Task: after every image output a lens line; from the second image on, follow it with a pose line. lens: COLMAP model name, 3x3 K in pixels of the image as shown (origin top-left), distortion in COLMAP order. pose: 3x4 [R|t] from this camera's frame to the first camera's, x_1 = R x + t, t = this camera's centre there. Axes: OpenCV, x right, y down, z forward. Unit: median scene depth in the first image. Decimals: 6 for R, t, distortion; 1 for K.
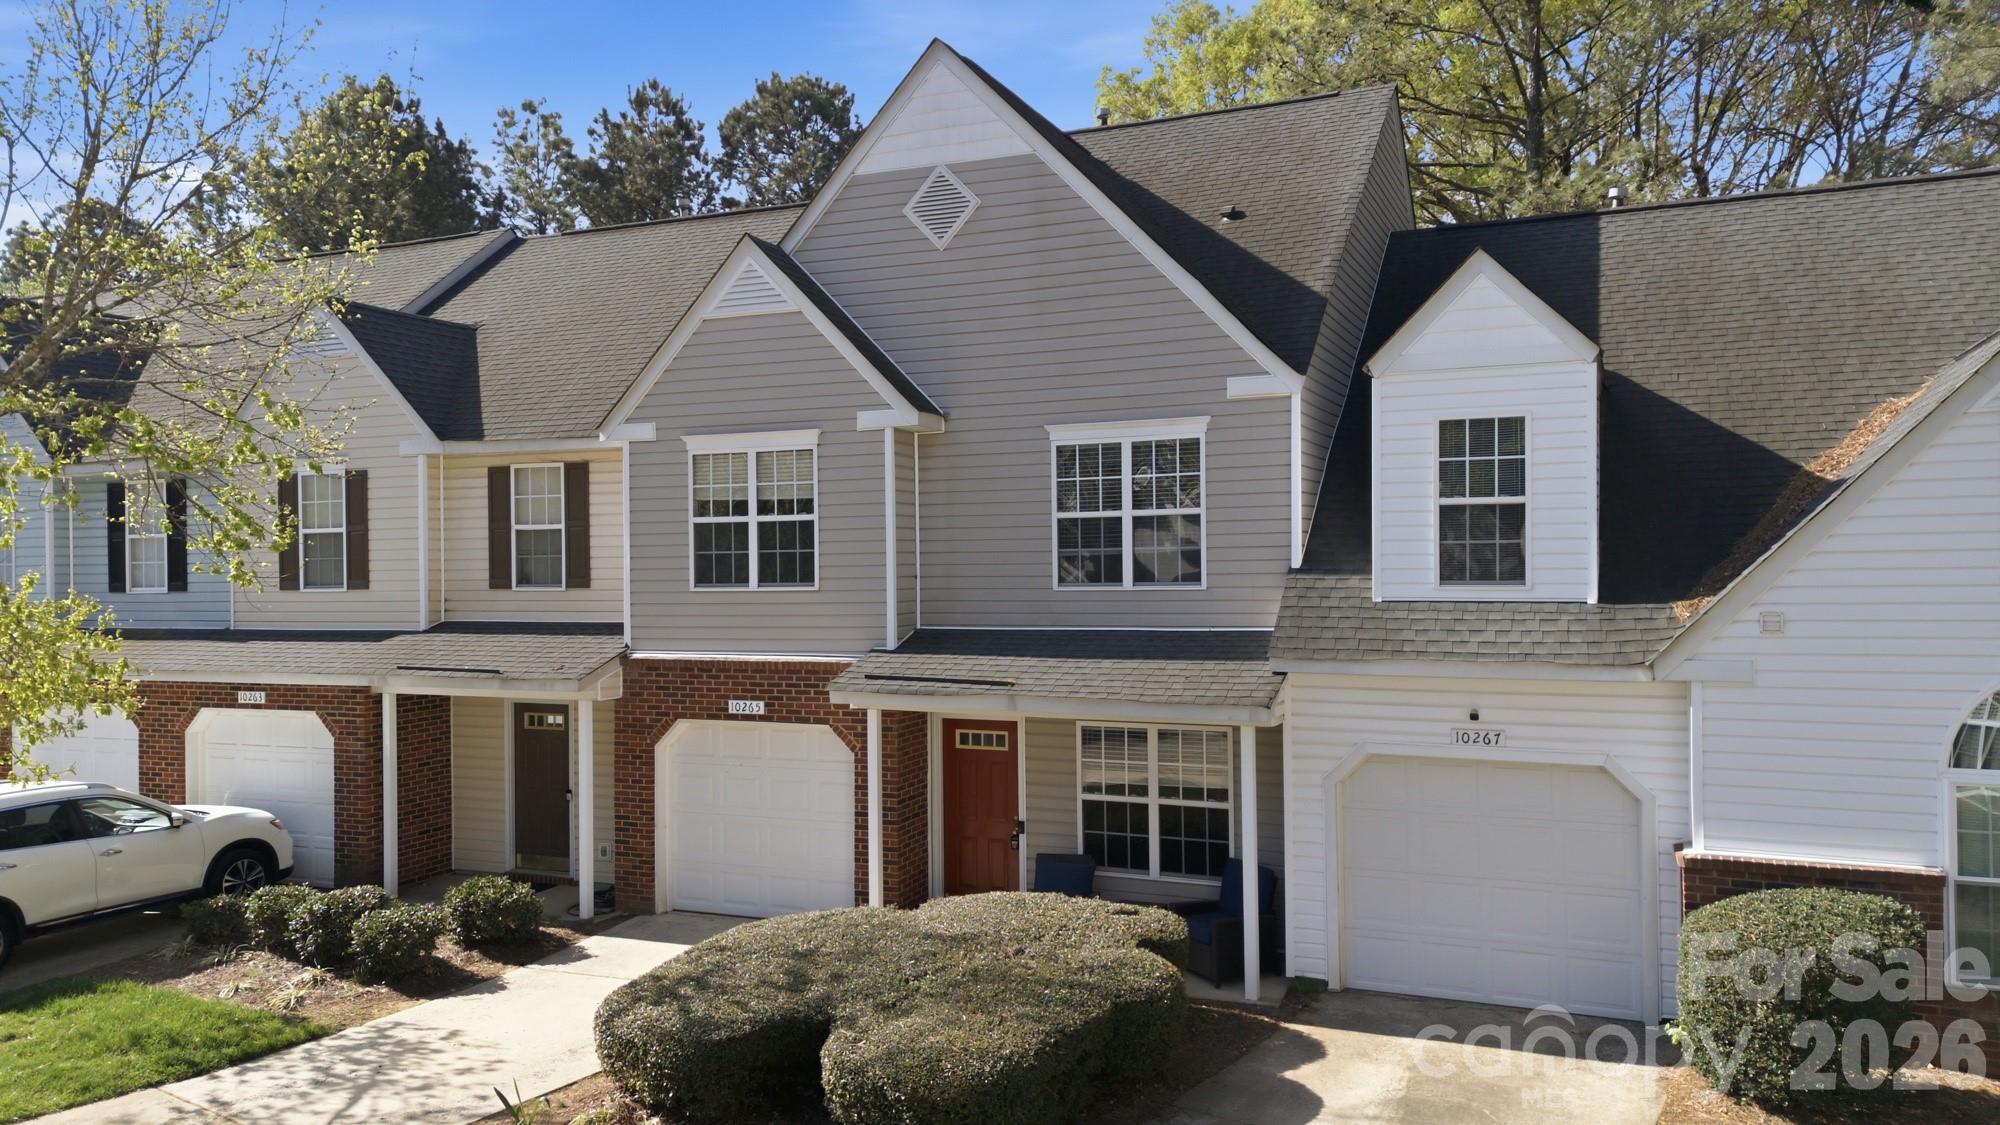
lens RADIAL K [[1404.1, 0, 1012.8], [0, 1404.1, 570.7], [0, 0, 1]] dist [0.097967, -0.107057]
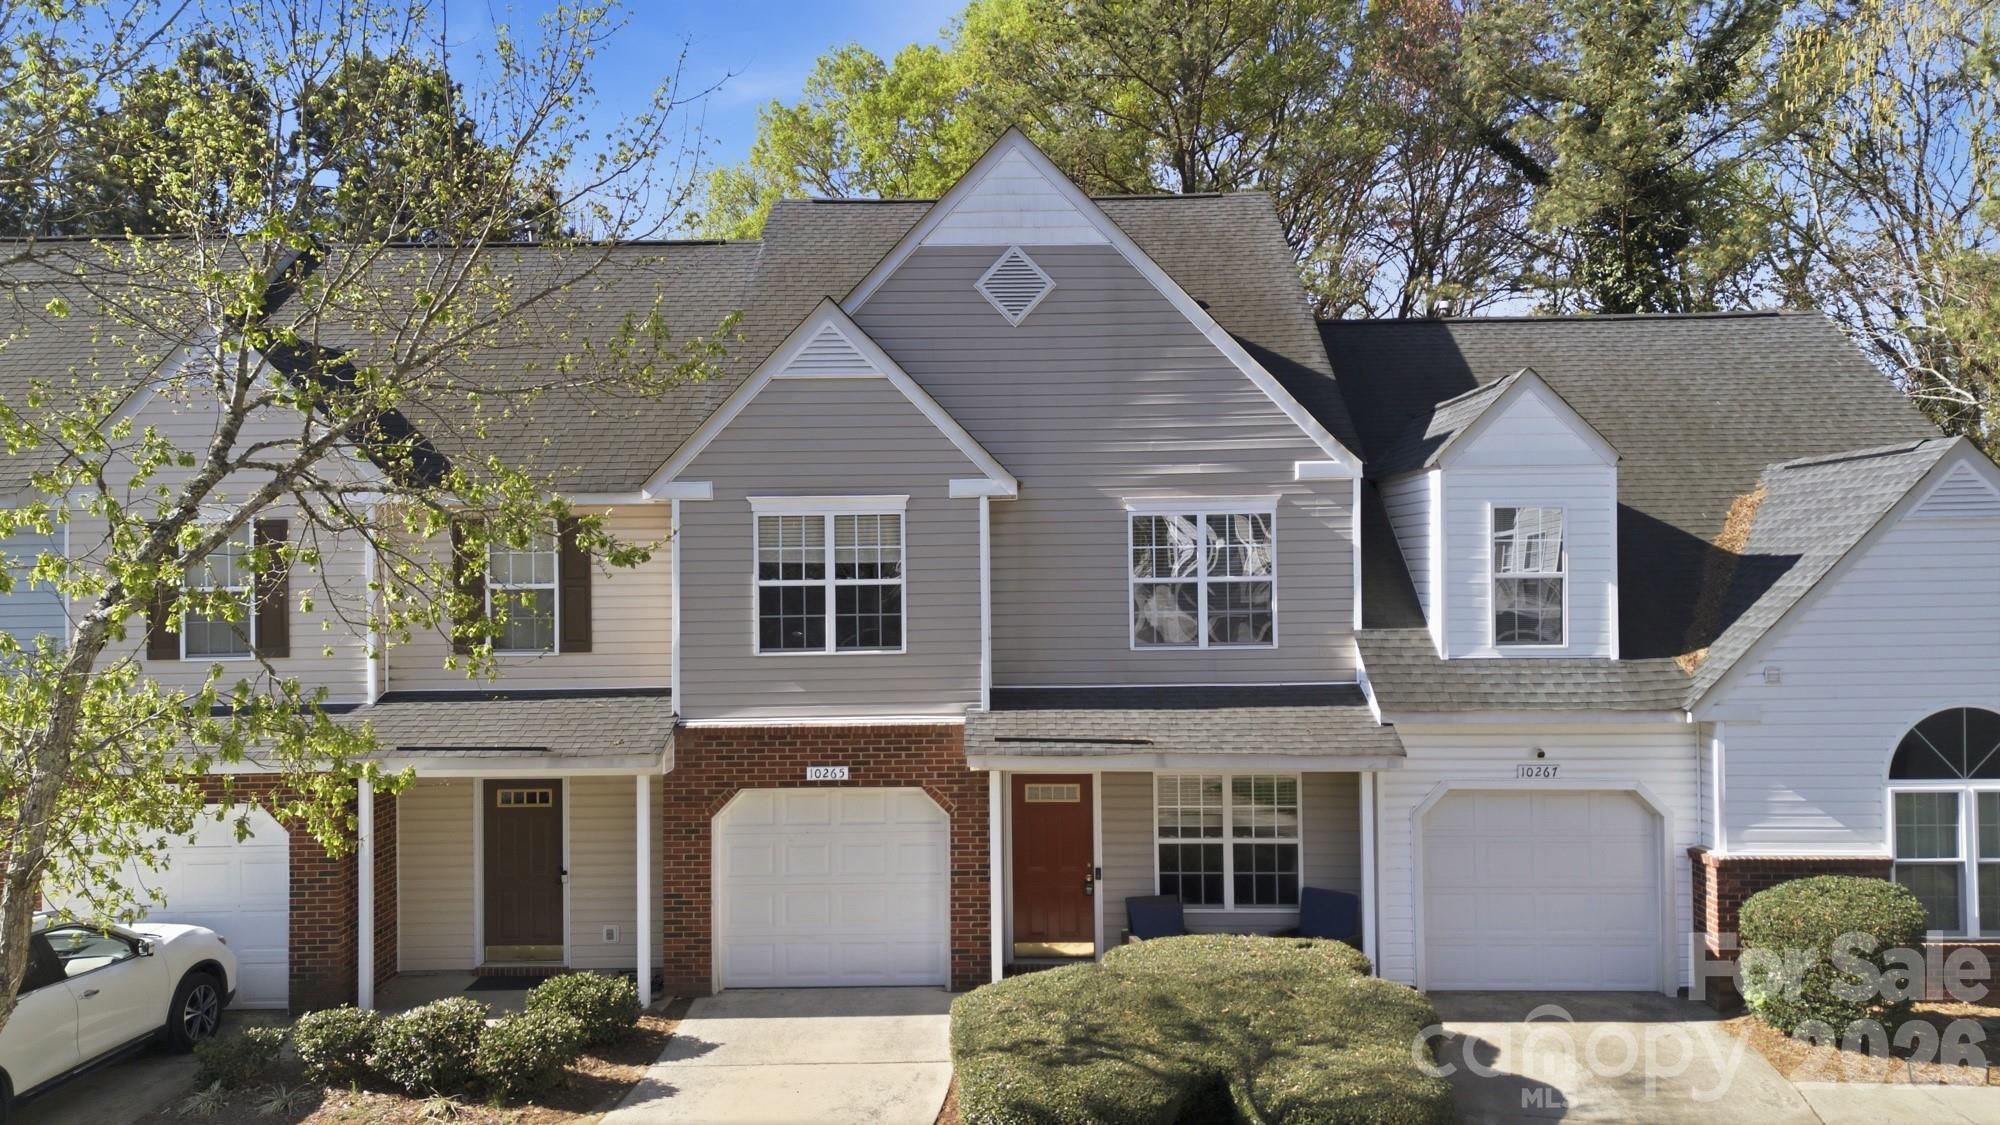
lens RADIAL K [[1404.1, 0, 1012.8], [0, 1404.1, 570.7], [0, 0, 1]] dist [0.097967, -0.107057]
pose [[0.925419, 0.000965, 0.378944, -0.450339], [0.003031, 0.999946, -0.009950, -0.035685], [-0.378933, 0.010356, 0.925366, 0.035740]]
